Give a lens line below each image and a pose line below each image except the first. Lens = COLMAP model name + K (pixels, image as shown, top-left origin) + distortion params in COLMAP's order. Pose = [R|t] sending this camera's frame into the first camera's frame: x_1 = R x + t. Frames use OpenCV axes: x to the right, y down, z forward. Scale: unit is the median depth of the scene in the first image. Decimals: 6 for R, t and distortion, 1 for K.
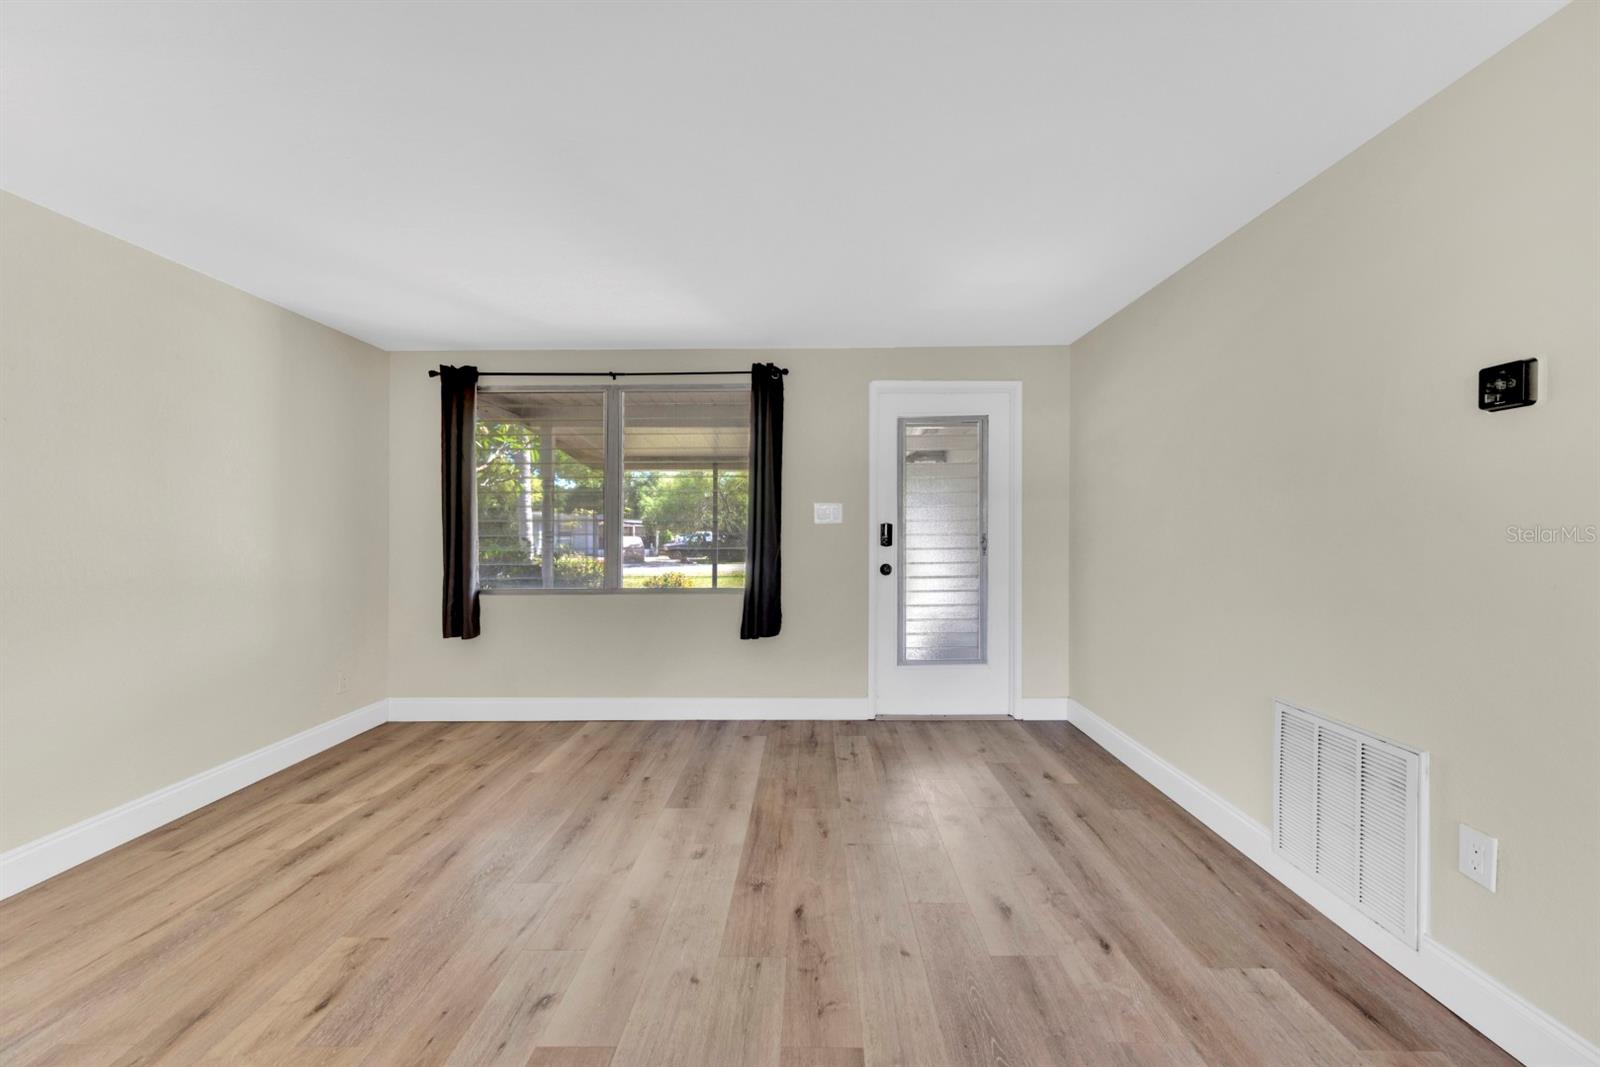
lens RADIAL K [[648.4, 0, 813.7], [0, 648.4, 530.6], [0, 0, 1]] dist [0.003620, -0.000636]
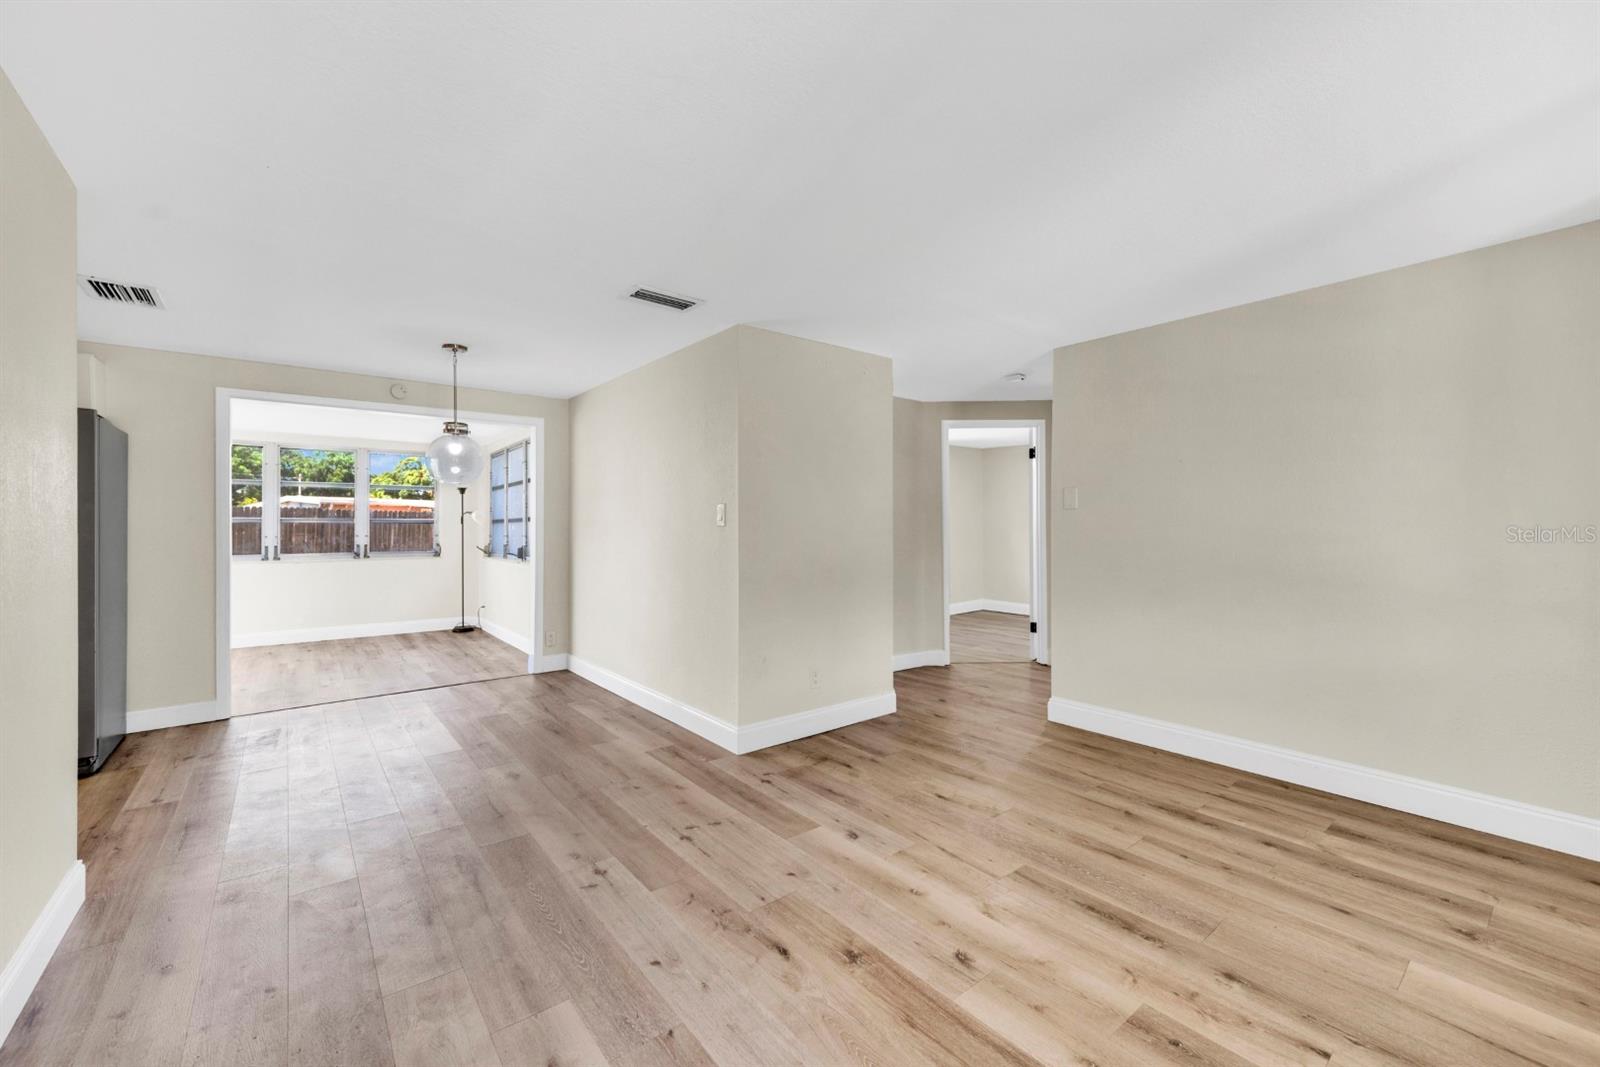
lens RADIAL K [[648.4, 0, 806.8], [0, 648.4, 525.9], [0, 0, 1]] dist [0.003620, -0.000636]
pose [[-0.776052, 0.005936, -0.630641, 0.468652], [0.000997, 0.999966, 0.008186, -0.023313], [0.630668, 0.005724, -0.776032, 1.534164]]
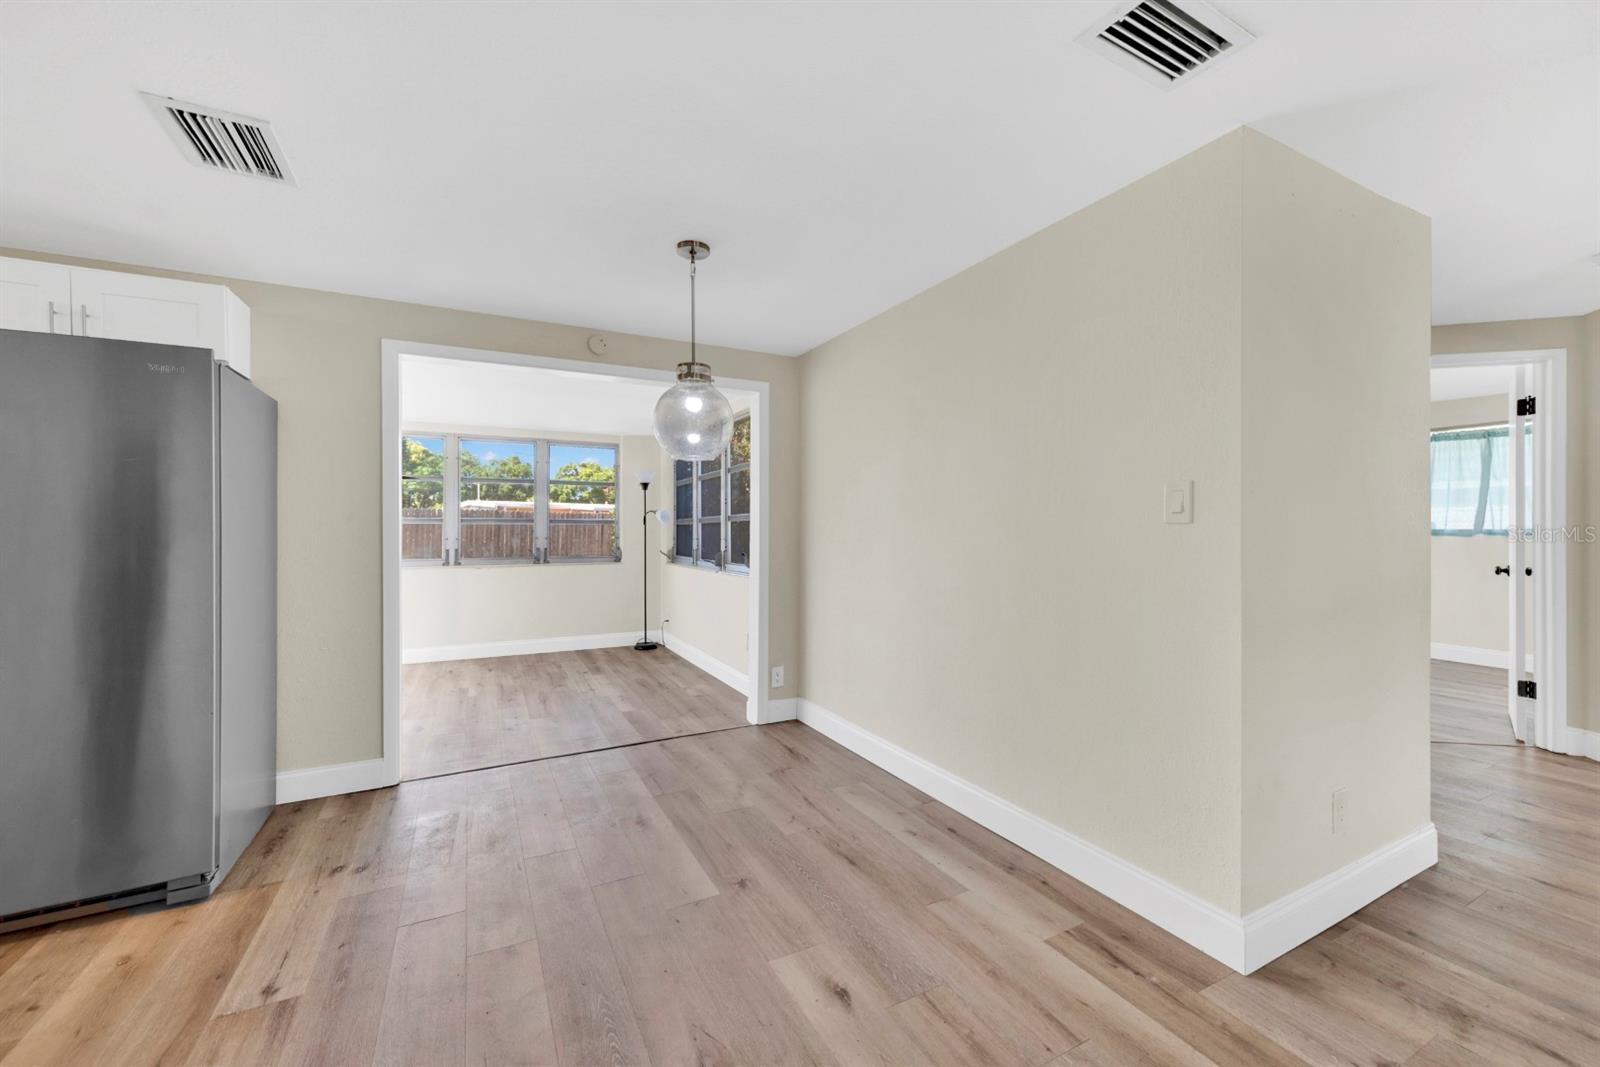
lens RADIAL K [[648.4, 0, 802.5], [0, 648.4, 528.4], [0, 0, 1]] dist [0.003620, -0.000636]
pose [[-0.885682, 0.007341, -0.464234, 0.457029], [0.003848, 0.999957, 0.008470, -0.013209], [0.464277, 0.005715, -0.885672, 0.699487]]
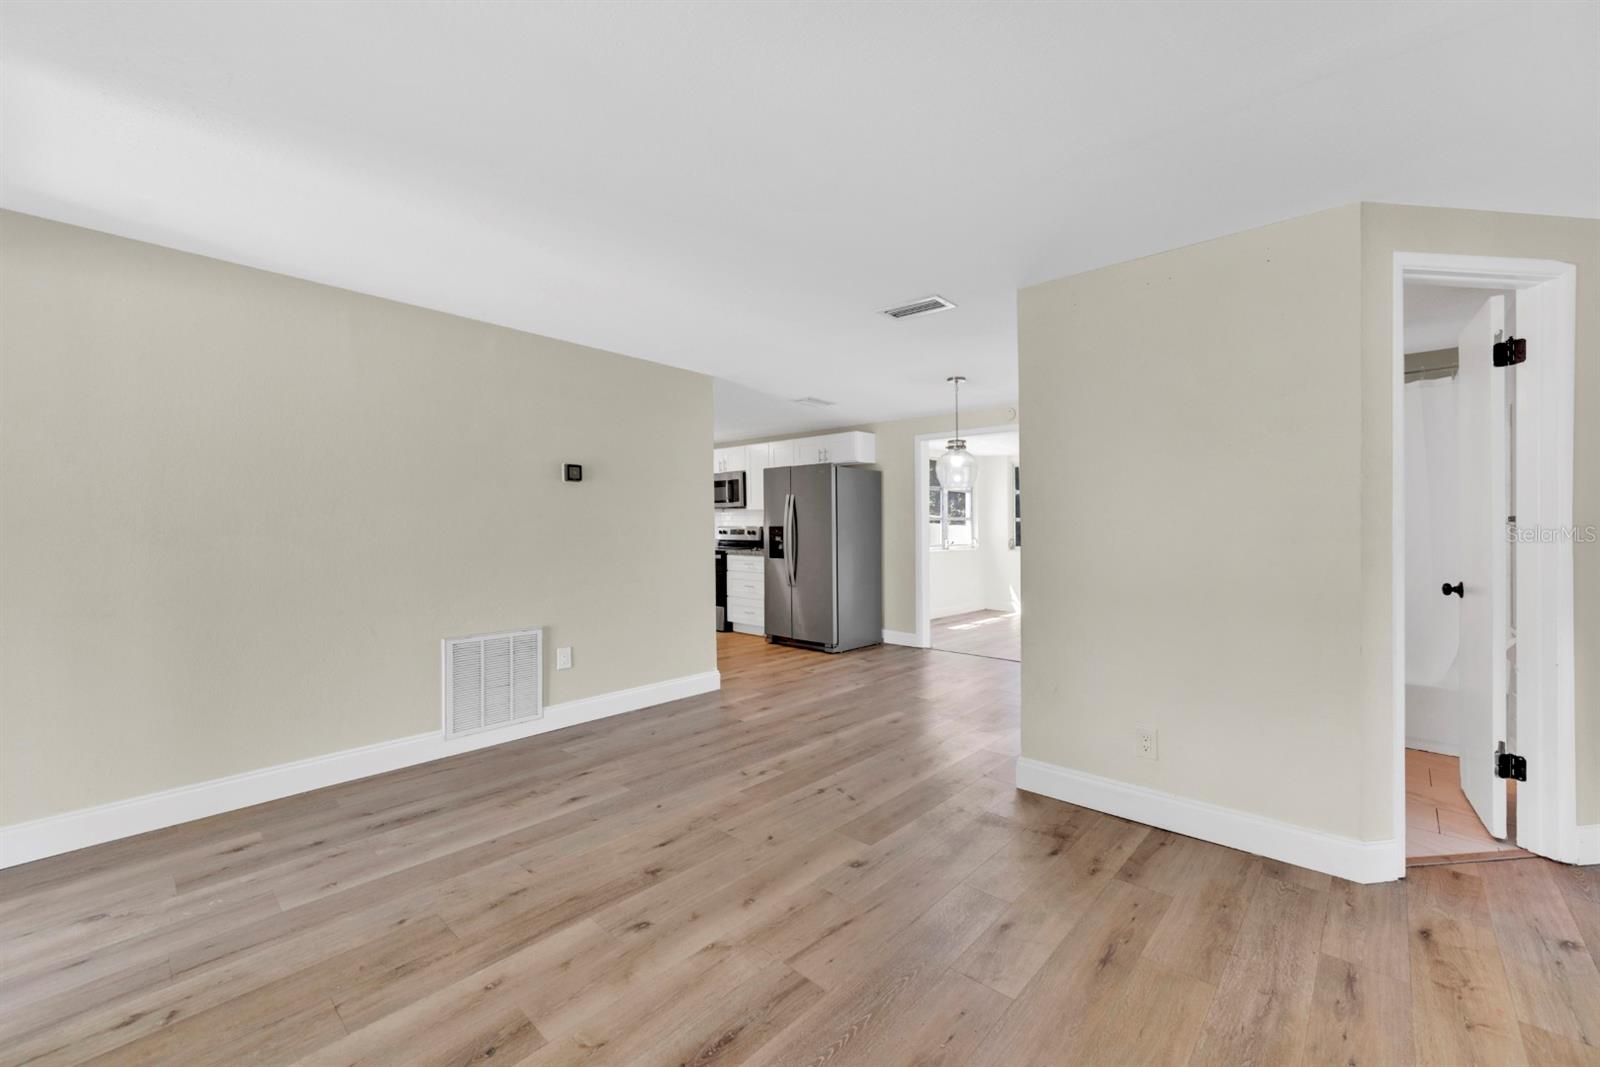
lens RADIAL K [[648.4, 0, 802.8], [0, 648.4, 531.6], [0, 0, 1]] dist [0.003620, -0.000636]
pose [[-0.739209, -0.005168, 0.673456, -0.920869], [0.006160, 0.999877, 0.014433, -0.018247], [-0.673447, 0.014817, -0.739087, 1.521851]]
